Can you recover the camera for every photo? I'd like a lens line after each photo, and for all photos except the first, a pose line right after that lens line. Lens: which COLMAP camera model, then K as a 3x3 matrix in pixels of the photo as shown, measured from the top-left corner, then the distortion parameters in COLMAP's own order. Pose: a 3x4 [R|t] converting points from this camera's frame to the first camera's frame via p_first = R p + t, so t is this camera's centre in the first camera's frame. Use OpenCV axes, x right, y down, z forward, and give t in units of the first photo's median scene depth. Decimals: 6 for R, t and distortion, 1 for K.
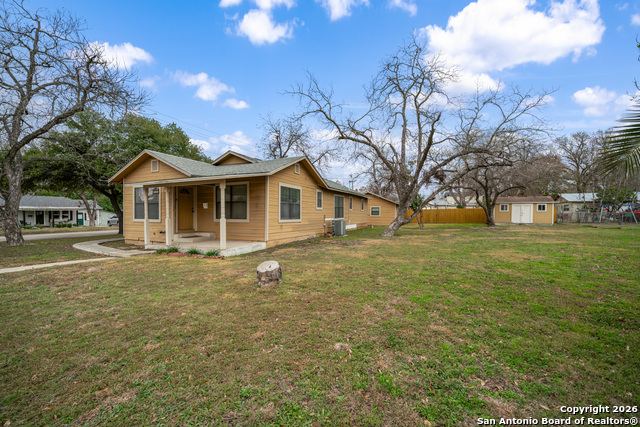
lens RADIAL K [[261.8, 0, 318.9], [0, 261.8, 214.2], [0, 0, 1]] dist [-0.002277, -0.000299]
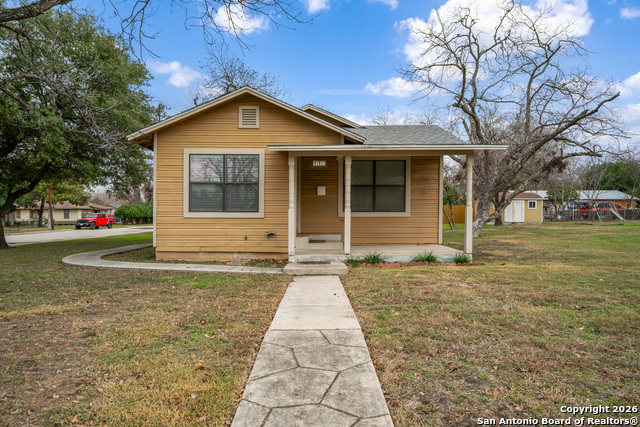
lens RADIAL K [[373.8, 0, 318.7], [0, 373.8, 214.2], [0, 0, 1]] dist [0.005021, 0.001324]
pose [[0.919284, 0.000646, 0.393595, -0.788508], [0.000213, 0.999998, -0.002139, 0.024890], [-0.393596, 0.002050, 0.919281, 0.189044]]
